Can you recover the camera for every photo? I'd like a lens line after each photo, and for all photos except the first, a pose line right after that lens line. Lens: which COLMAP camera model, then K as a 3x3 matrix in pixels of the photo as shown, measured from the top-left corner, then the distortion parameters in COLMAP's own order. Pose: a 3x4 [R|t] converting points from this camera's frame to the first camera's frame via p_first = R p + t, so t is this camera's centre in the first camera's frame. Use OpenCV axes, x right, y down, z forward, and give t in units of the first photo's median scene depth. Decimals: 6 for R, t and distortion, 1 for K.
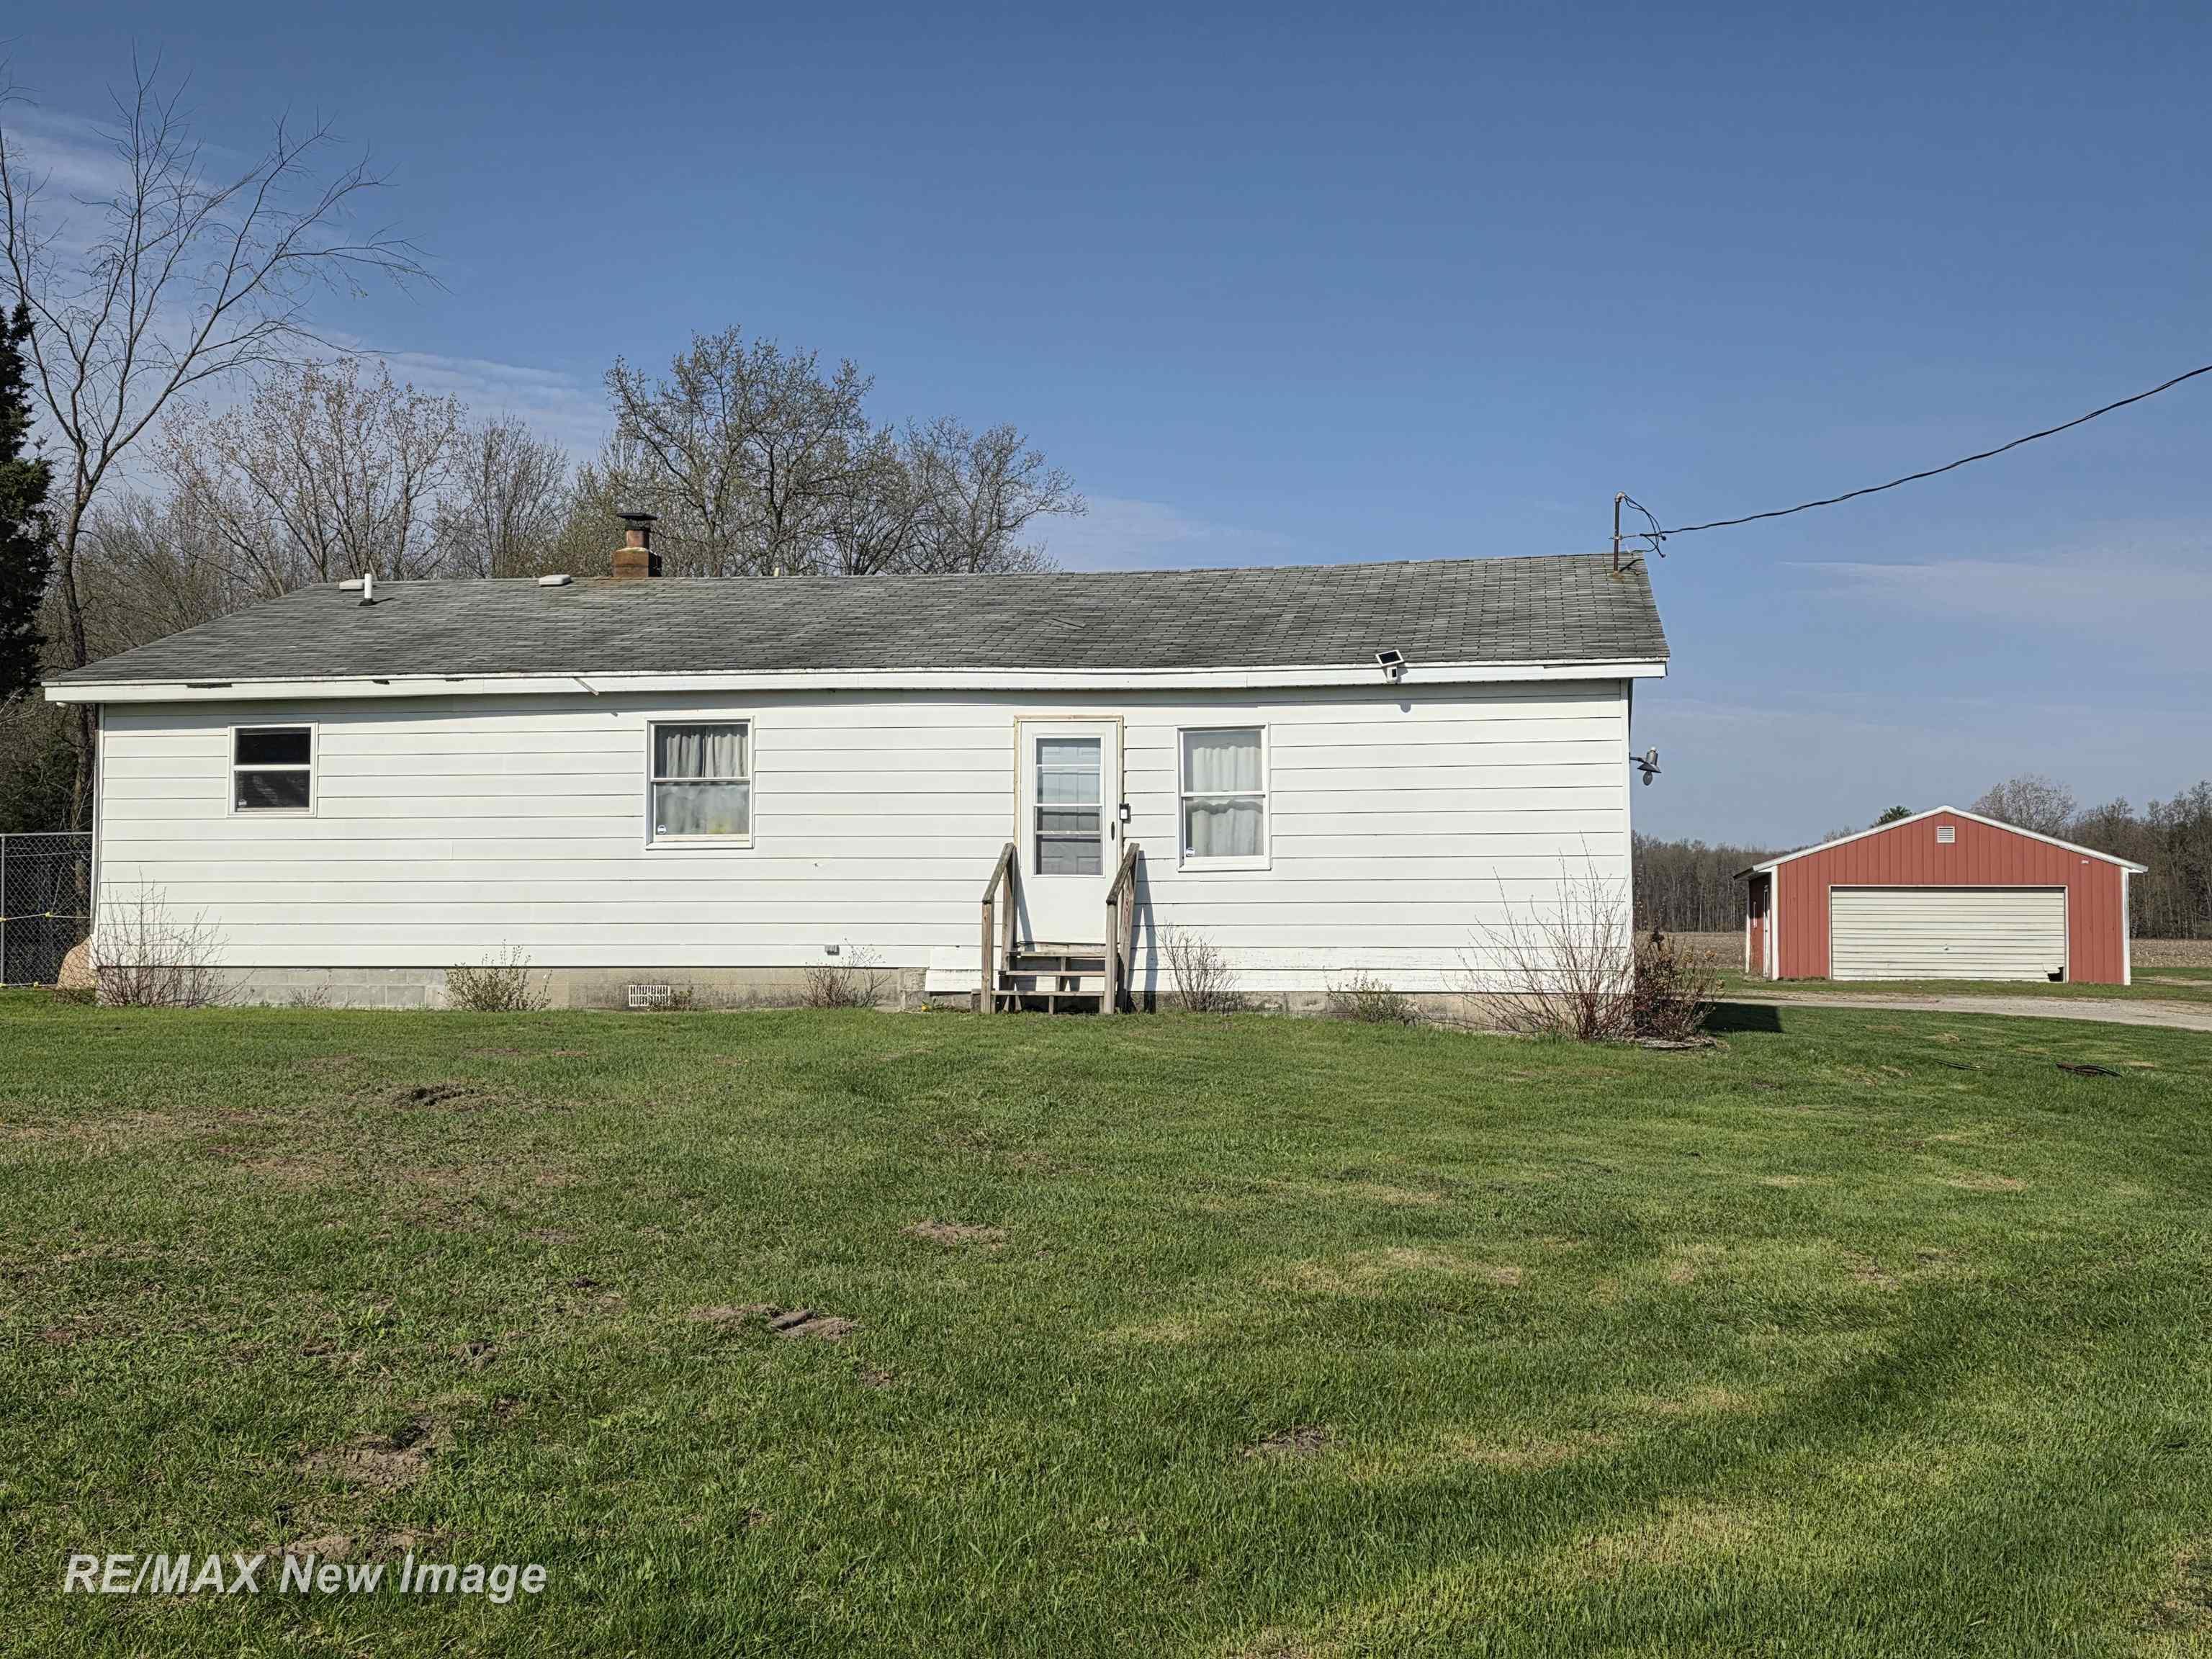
lens RADIAL K [[2328.7, 0, 1106.0], [0, 2328.7, 829.5], [0, 0, 1]] dist [0.149448, -0.410068]
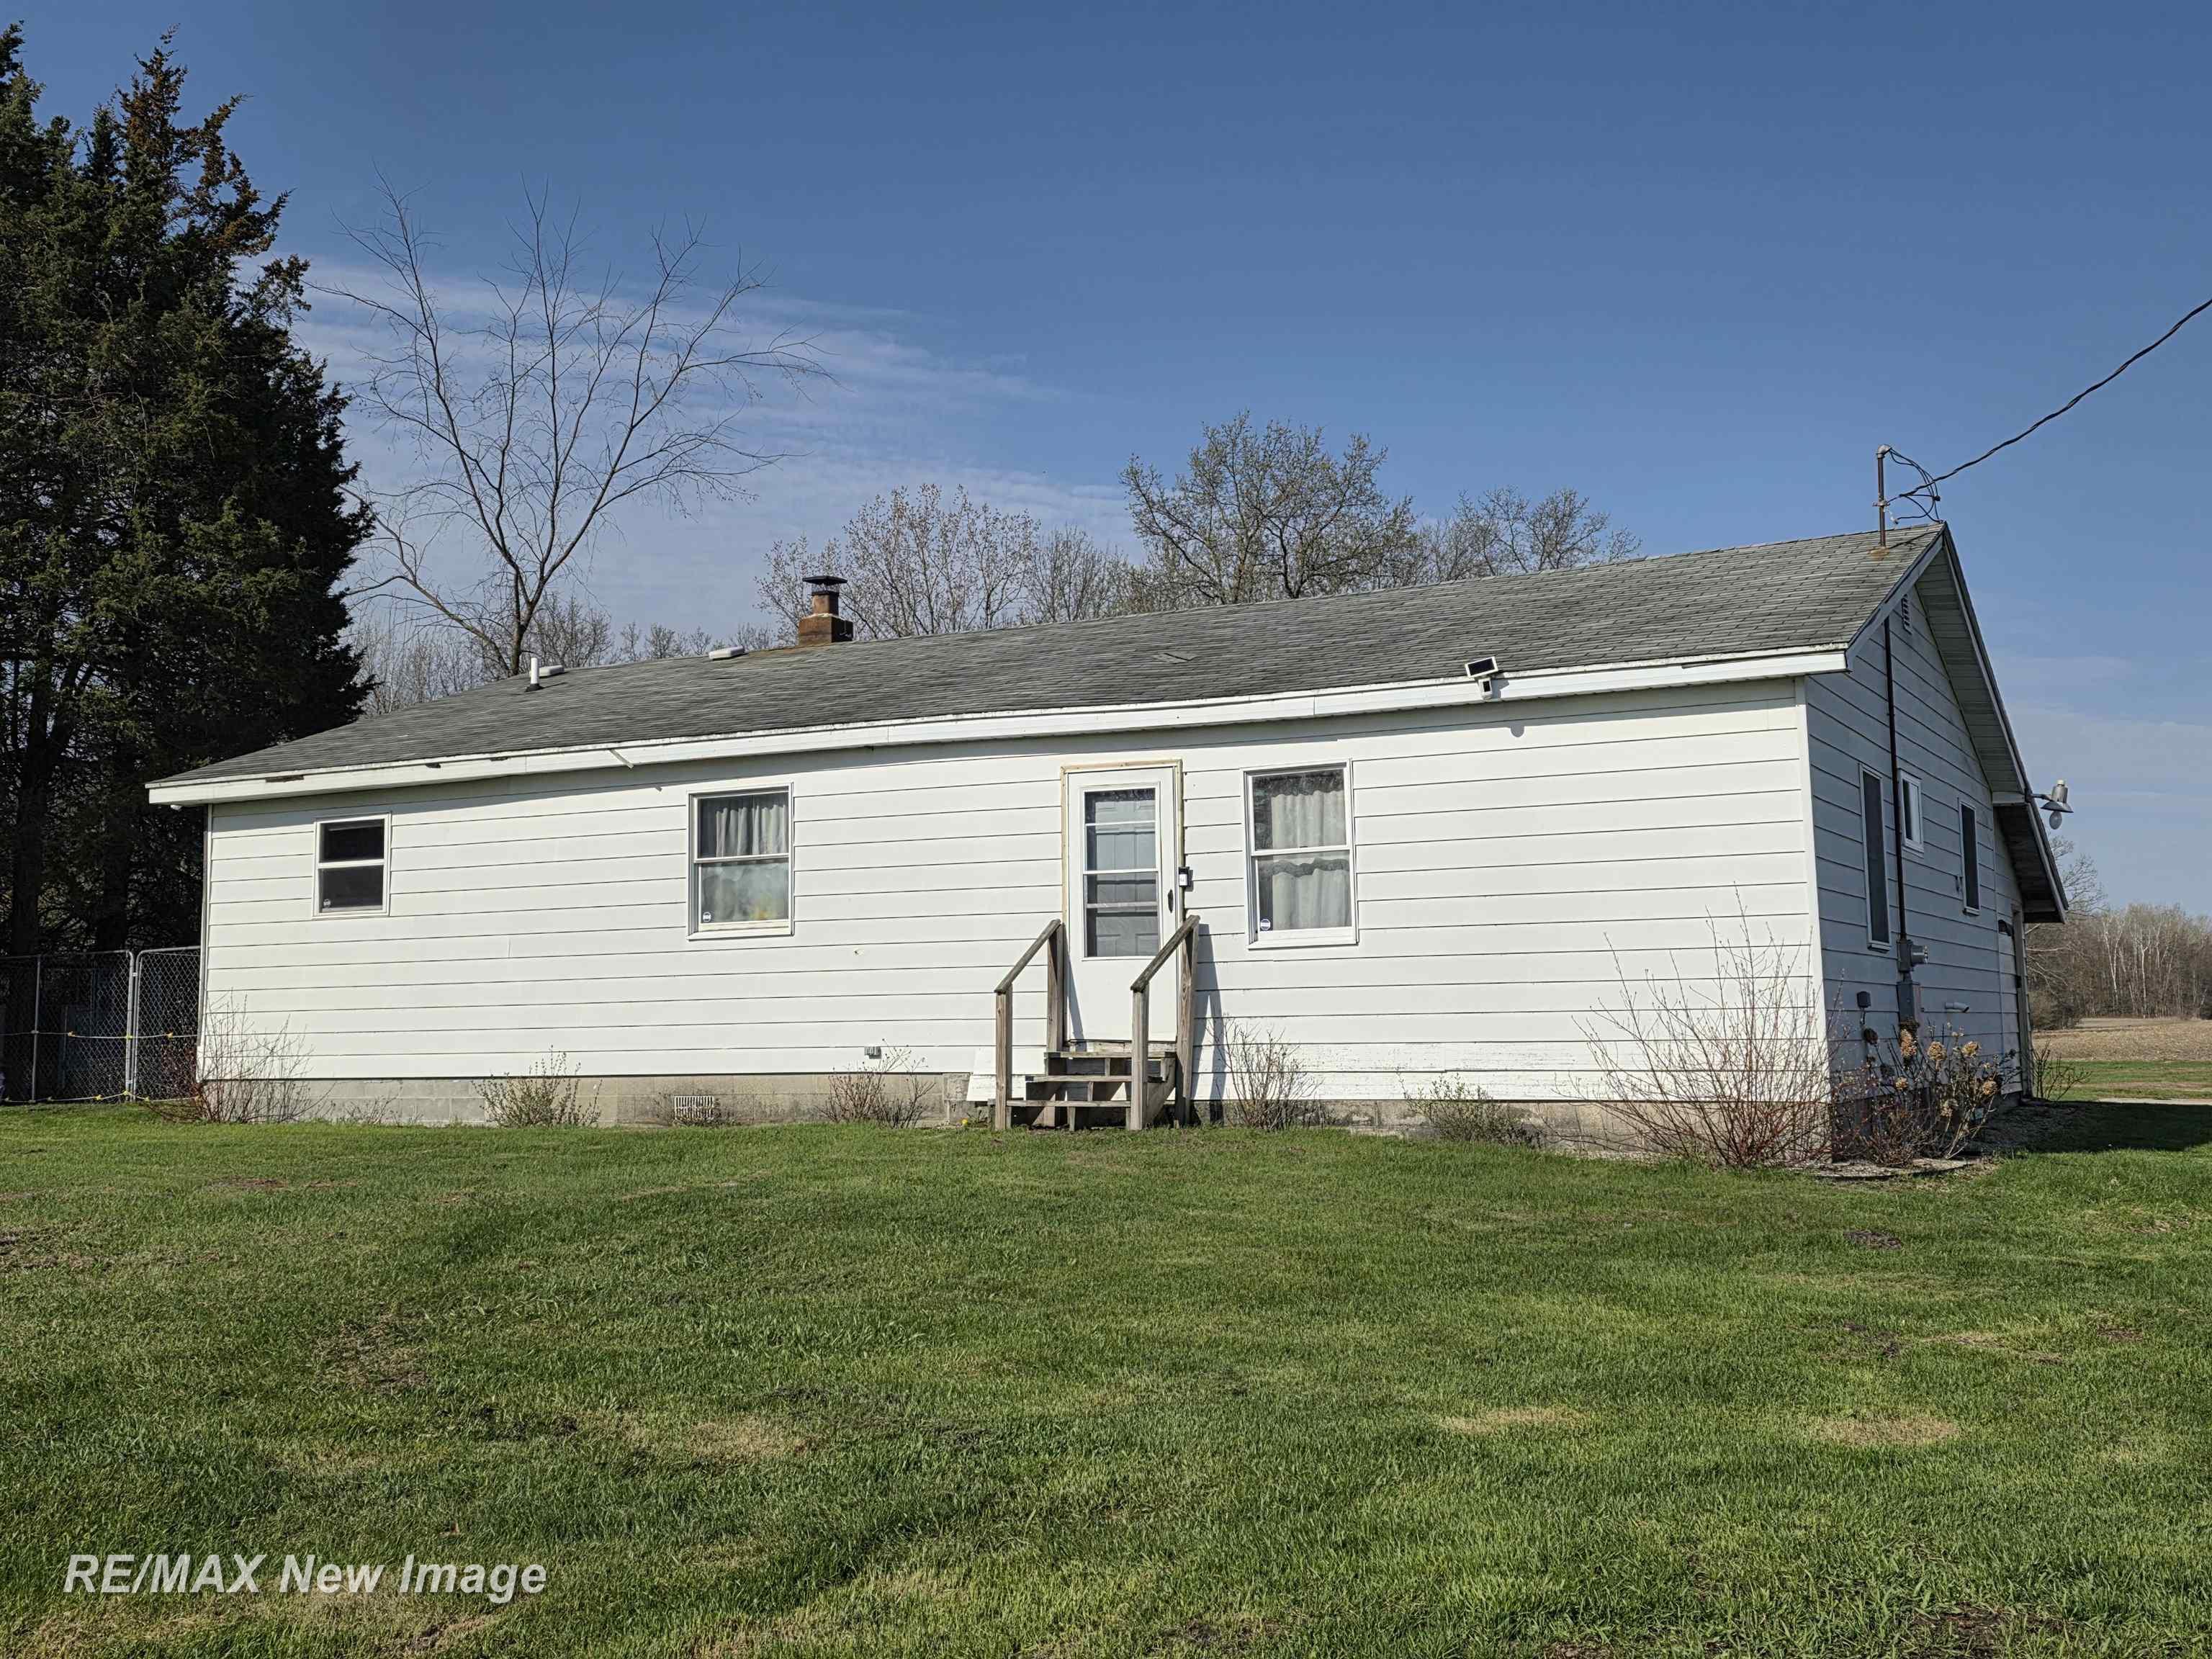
lens RADIAL K [[2304.9, 0, 1104.7], [0, 2304.9, 774.5], [0, 0, 1]] dist [0.152593, -0.398255]
pose [[0.952966, -0.047534, -0.299326, 0.219553], [0.027482, 0.997108, -0.070851, 0.012662], [0.301828, 0.059292, 0.951517, 0.218630]]
